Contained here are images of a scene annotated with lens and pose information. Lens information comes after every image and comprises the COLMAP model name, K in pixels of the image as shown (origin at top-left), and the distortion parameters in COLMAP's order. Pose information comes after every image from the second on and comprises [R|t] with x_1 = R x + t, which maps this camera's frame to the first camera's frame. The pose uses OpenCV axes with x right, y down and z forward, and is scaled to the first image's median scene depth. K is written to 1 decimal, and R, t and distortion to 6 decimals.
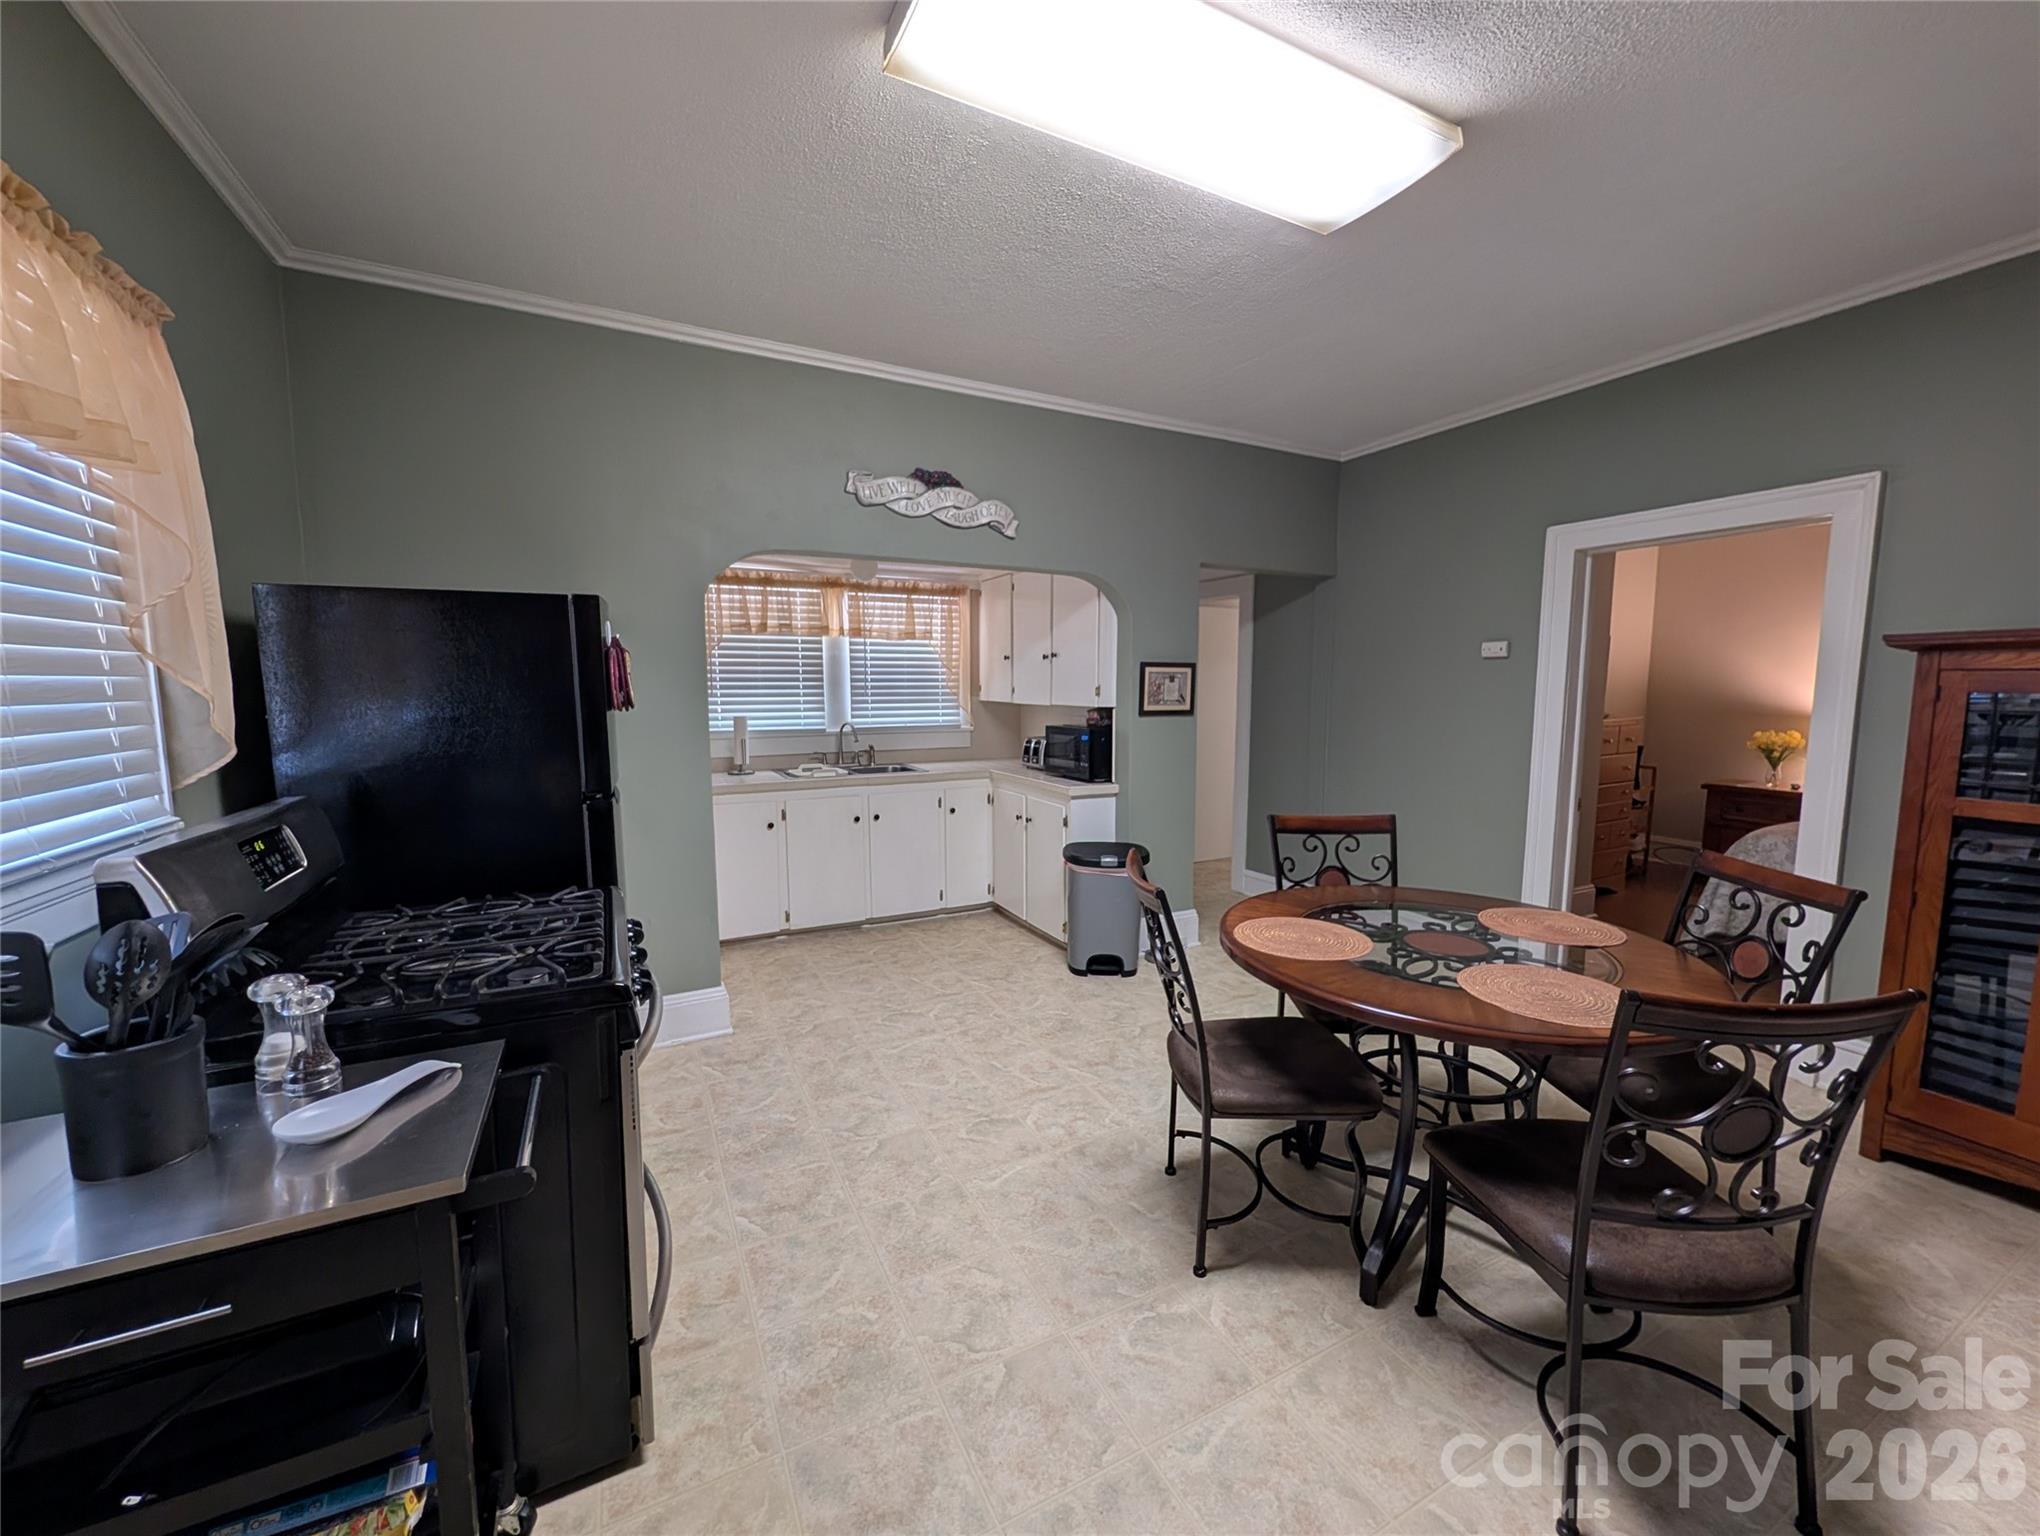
lens RADIAL K [[796.3, 0, 1002.8], [0, 796.3, 773.4], [0, 0, 1]] dist [-0.002831, 0.000746]
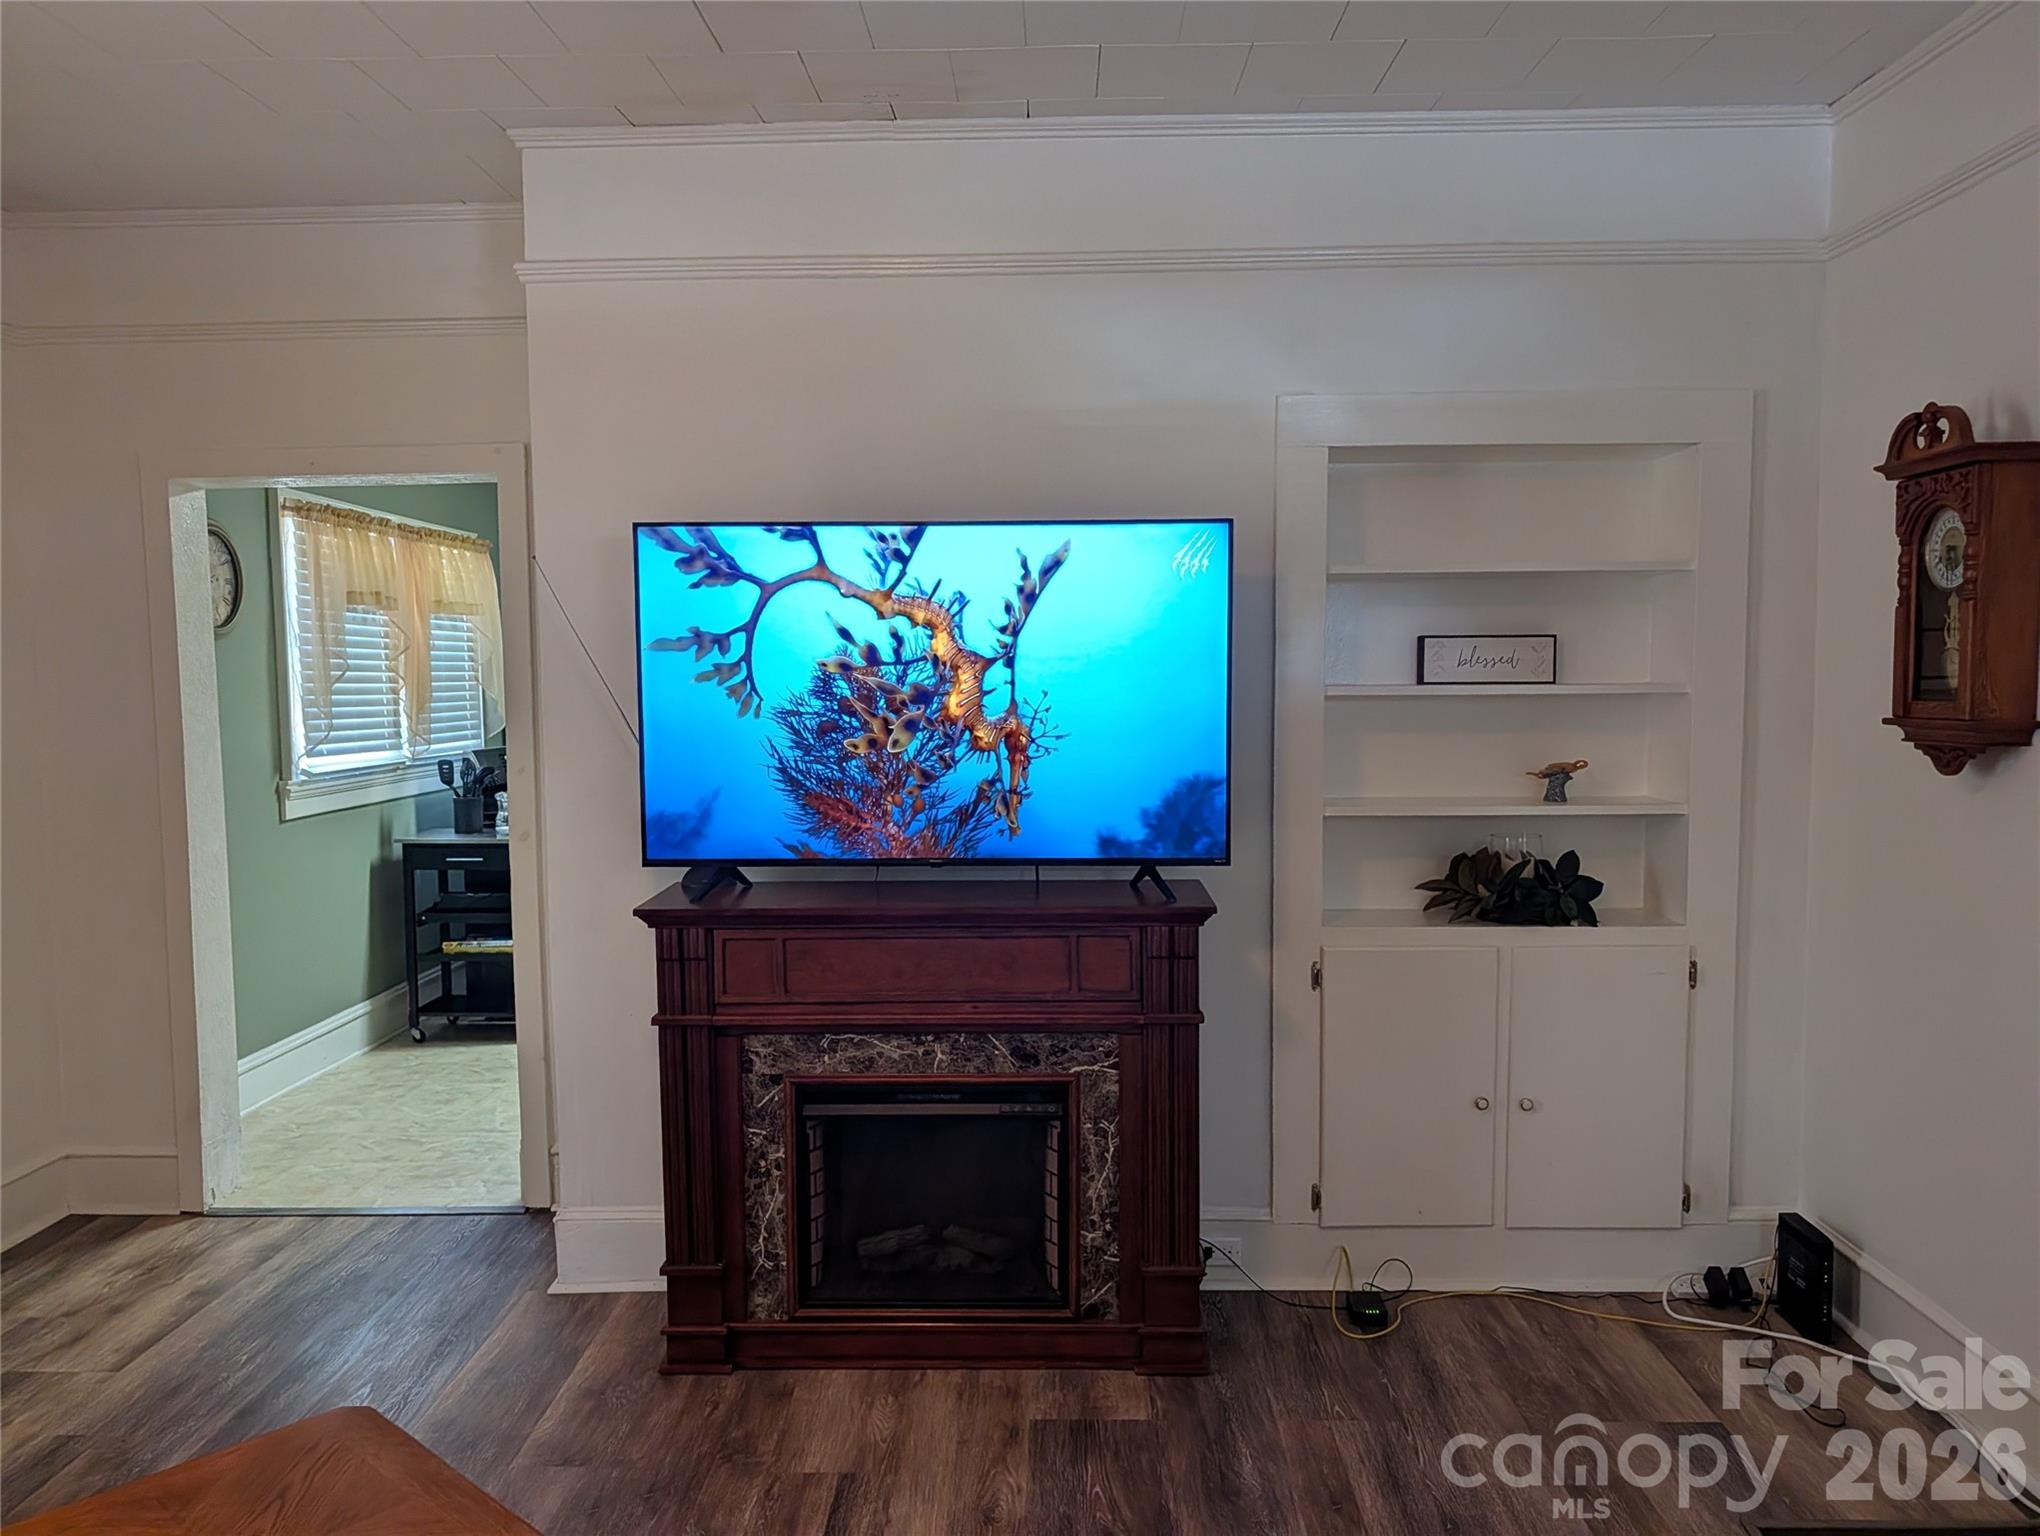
lens RADIAL K [[1491.8, 0, 1024.2], [0, 1491.8, 772.7], [0, 0, 1]] dist [0.014077, -0.017620]
pose [[0.883866, 0.022289, -0.467209, 2.828229], [-0.041244, 0.998687, -0.030381, 0.218115], [0.465919, 0.046122, 0.883625, -2.508765]]
